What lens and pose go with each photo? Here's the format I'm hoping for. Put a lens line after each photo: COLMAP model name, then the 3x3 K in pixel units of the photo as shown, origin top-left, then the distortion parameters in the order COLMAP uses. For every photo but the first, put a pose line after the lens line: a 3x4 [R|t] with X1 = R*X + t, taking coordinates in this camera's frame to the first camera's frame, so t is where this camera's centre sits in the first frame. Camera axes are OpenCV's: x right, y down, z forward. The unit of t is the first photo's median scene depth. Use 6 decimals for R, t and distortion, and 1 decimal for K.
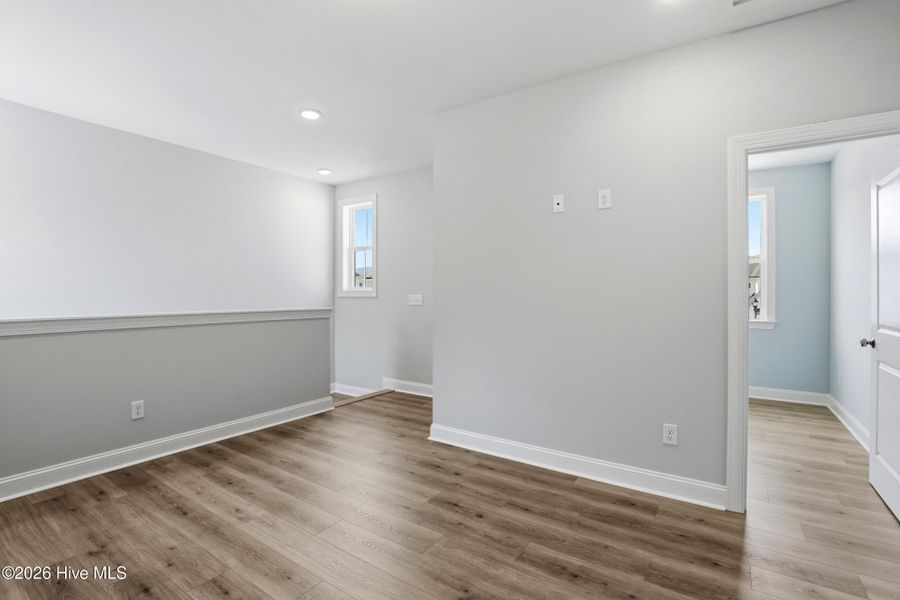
lens RADIAL K [[417.3, 0, 449.0], [0, 417.3, 296.4], [0, 0, 1]] dist [-0.026800, 0.001264]
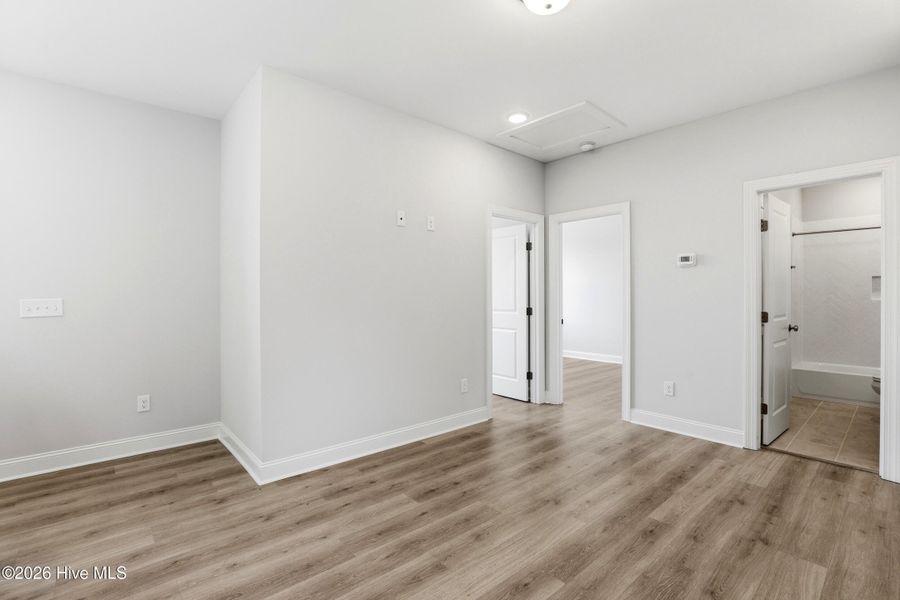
lens RADIAL K [[417.3, 0, 455.9], [0, 417.3, 301.3], [0, 0, 1]] dist [-0.026800, 0.001264]
pose [[0.243038, -0.020118, 0.969808, -0.914441], [0.007488, 0.999794, 0.018864, -0.010385], [-0.969988, 0.002678, 0.243139, 0.611017]]
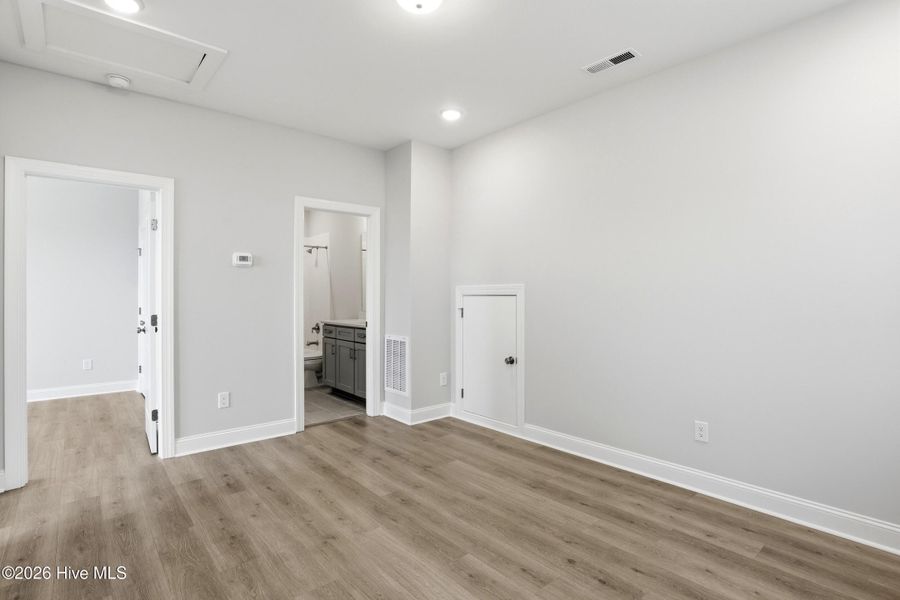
lens RADIAL K [[442.7, 0, 455.9], [0, 442.7, 298.3], [0, 0, 1]] dist [-0.015157, 0.000056]
pose [[-0.965019, -0.001289, 0.262179, -0.423532], [0.002500, 0.999897, 0.014120, -0.011684], [-0.262170, 0.014281, -0.964916, 1.361958]]
